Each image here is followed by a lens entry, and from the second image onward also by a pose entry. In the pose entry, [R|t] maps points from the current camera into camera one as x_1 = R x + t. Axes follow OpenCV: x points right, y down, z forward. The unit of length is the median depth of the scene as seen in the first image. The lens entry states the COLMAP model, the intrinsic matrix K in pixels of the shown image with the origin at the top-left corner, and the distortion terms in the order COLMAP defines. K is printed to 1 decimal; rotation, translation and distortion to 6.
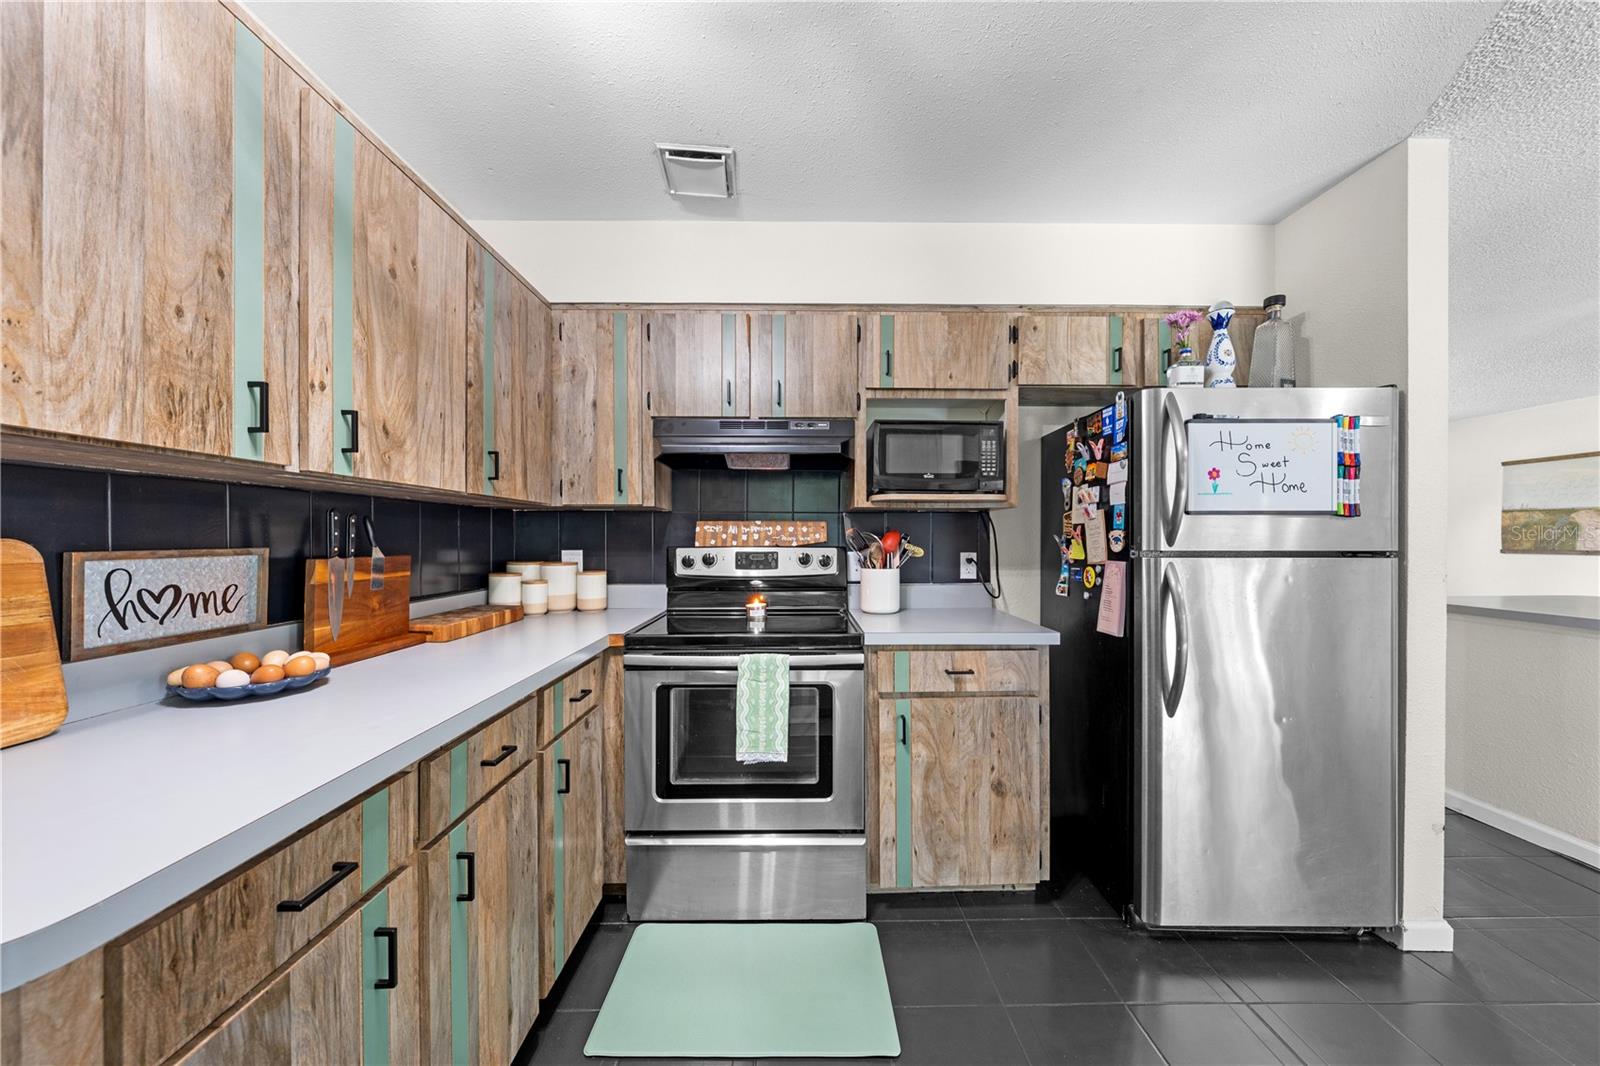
lens RADIAL K [[542.0, 0, 801.8], [0, 542.0, 543.0], [0, 0, 1]] dist [-0.002242, 0.000268]
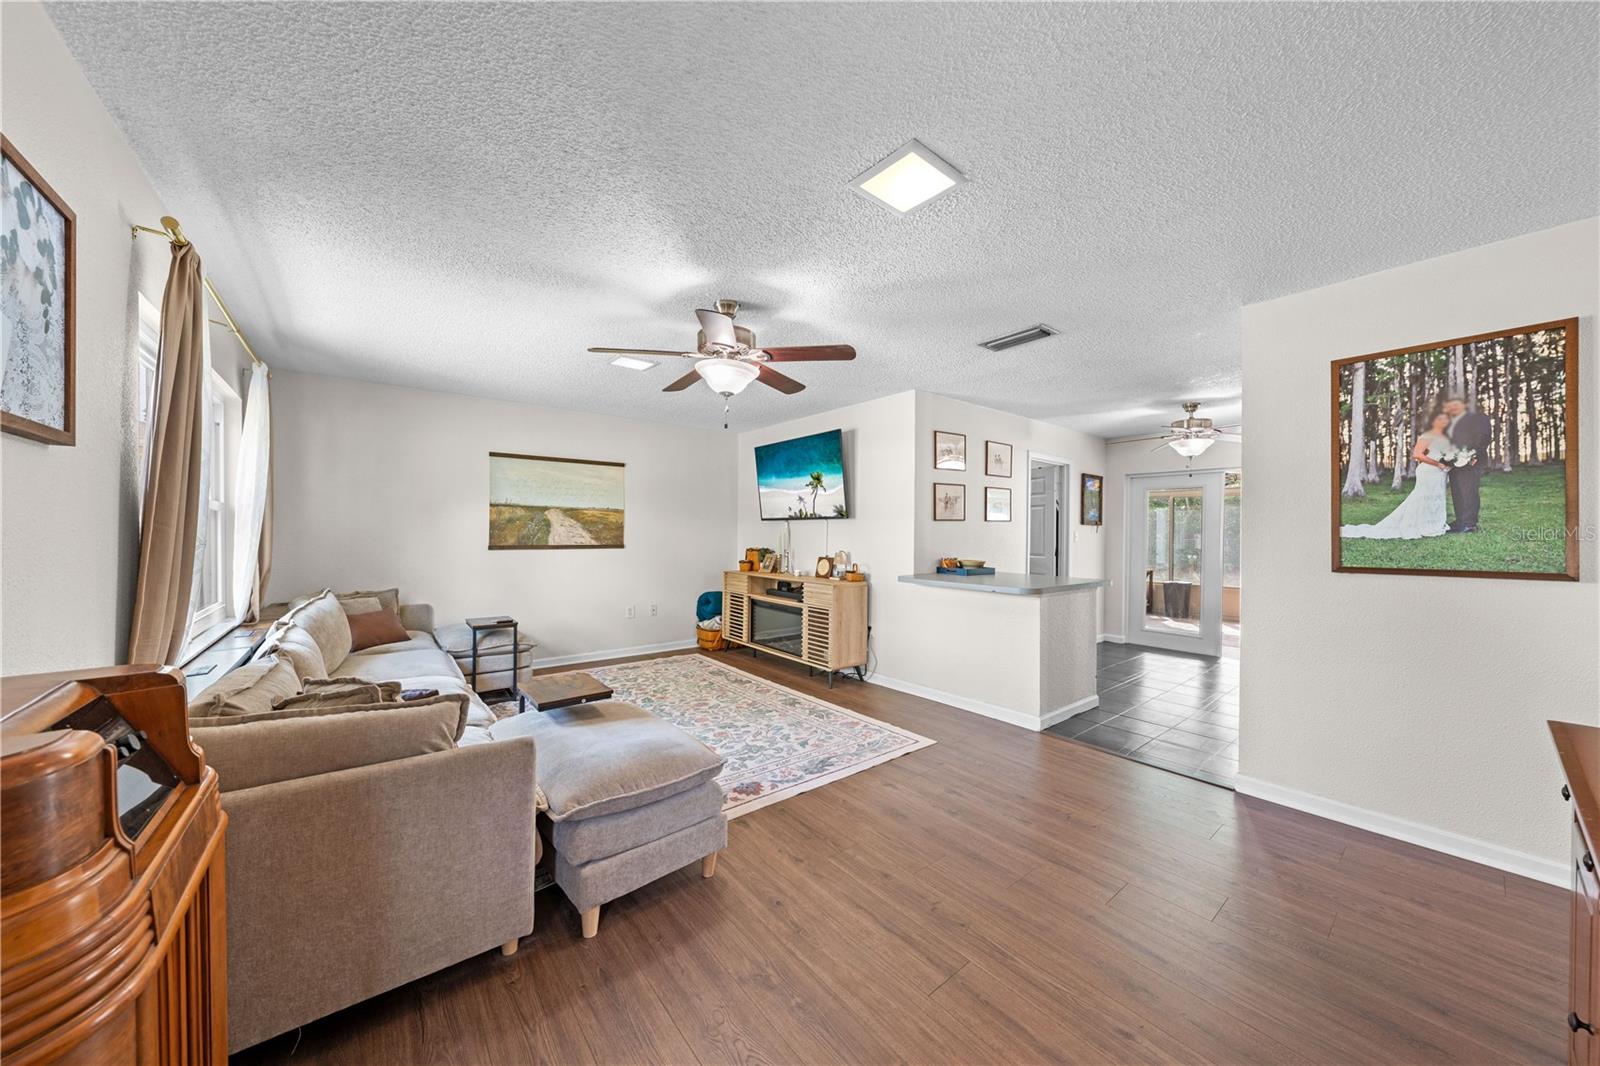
lens RADIAL K [[542.0, 0, 802.1], [0, 542.0, 532.3], [0, 0, 1]] dist [-0.002242, 0.000268]
pose [[-0.618521, -0.003889, 0.785759, 0.764589], [-0.003444, 0.999992, 0.002239, -0.051965], [-0.785761, -0.001321, -0.618529, 3.940003]]
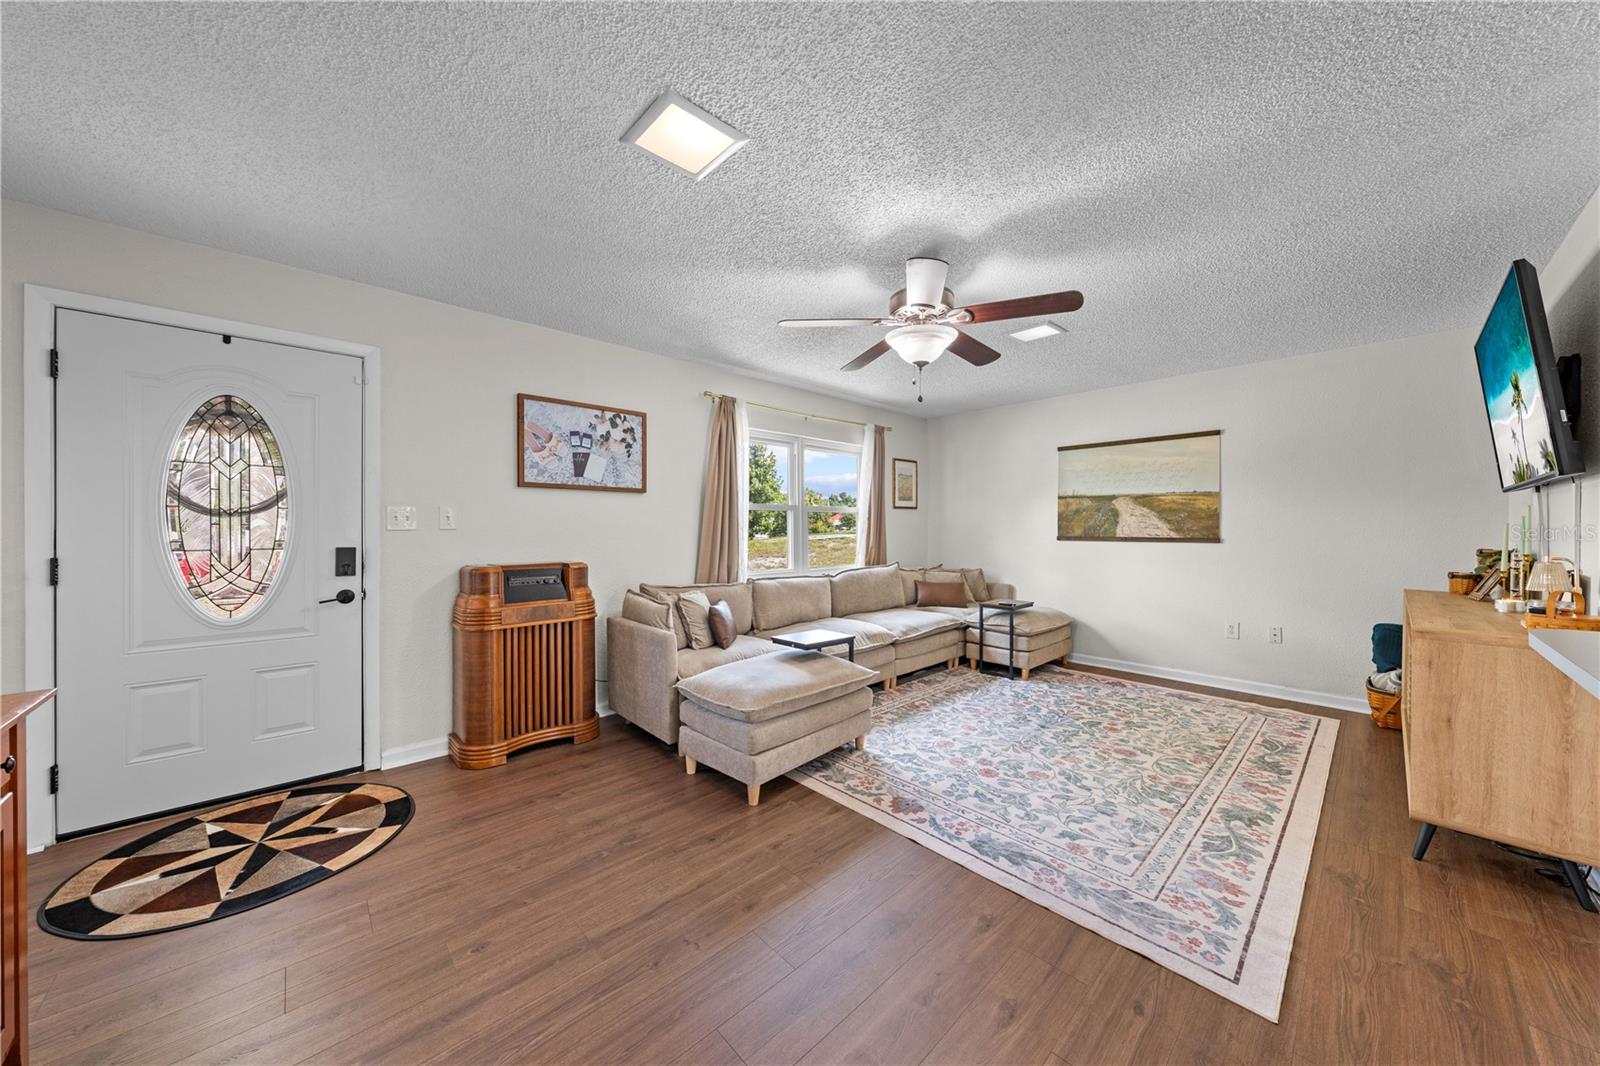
lens RADIAL K [[542.0, 0, 802.7], [0, 542.0, 526.6], [0, 0, 1]] dist [-0.002242, 0.000268]
pose [[0.733842, 0.000117, 0.679320, 0.979034], [0.005209, 0.999970, -0.005799, -0.008929], [-0.679300, 0.007795, 0.733819, 2.024252]]
